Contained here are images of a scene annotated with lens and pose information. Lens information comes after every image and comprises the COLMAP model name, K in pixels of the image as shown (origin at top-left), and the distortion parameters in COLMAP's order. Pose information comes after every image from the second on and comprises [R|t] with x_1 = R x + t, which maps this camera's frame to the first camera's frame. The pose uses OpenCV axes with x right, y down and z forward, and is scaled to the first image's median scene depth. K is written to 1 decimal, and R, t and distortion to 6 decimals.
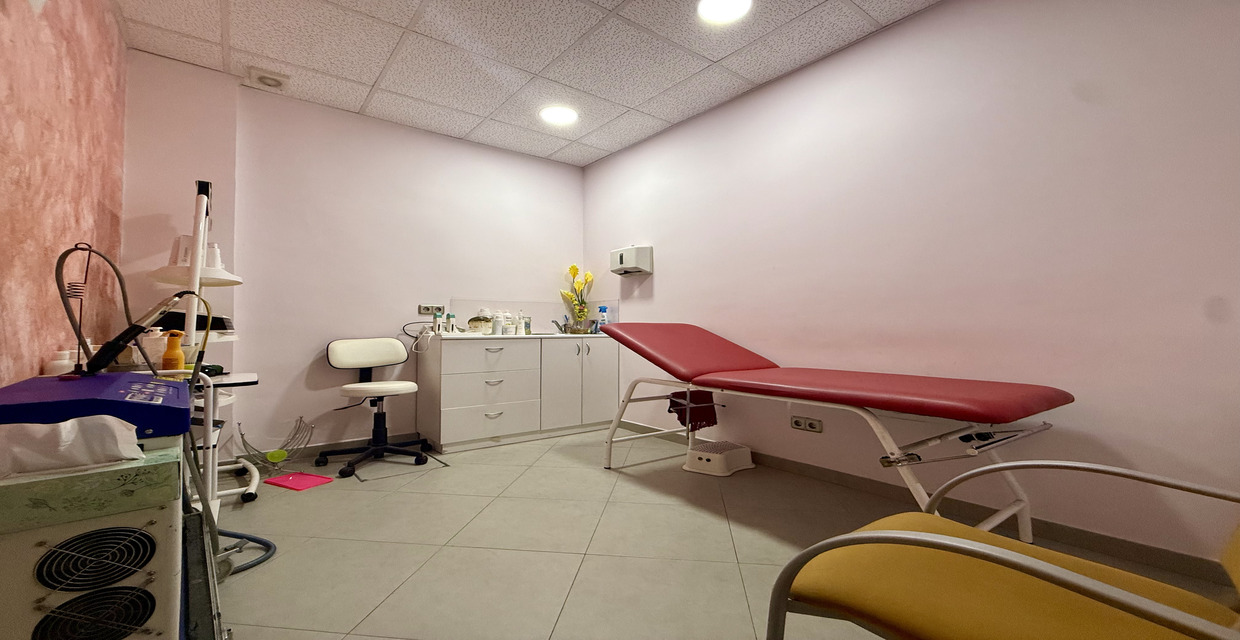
lens RADIAL K [[493.6, 0, 619.0], [0, 493.6, 319.7], [0, 0, 1]] dist [0.000191, -0.000502]
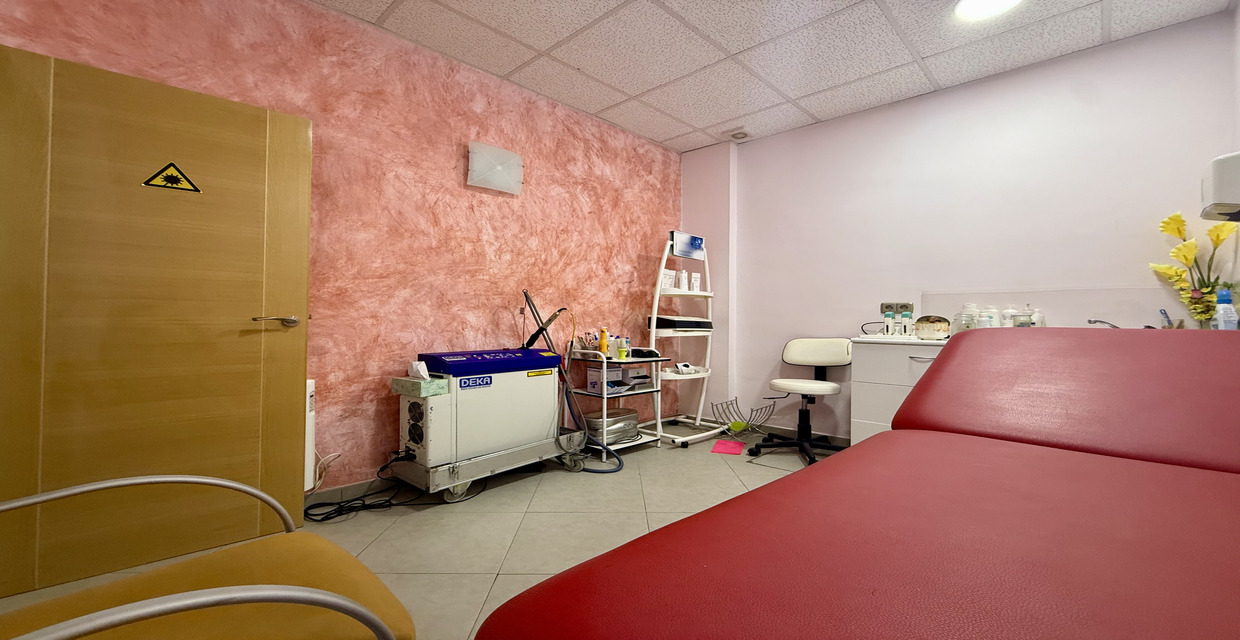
lens RADIAL K [[493.6, 0, 620.5], [0, 493.6, 322.6], [0, 0, 1]] dist [0.000191, -0.000502]
pose [[0.130527, 0.010972, -0.991384, 0.493742], [0.011333, 0.999857, 0.012558, -0.012505], [0.991380, -0.012875, 0.130384, 0.476696]]
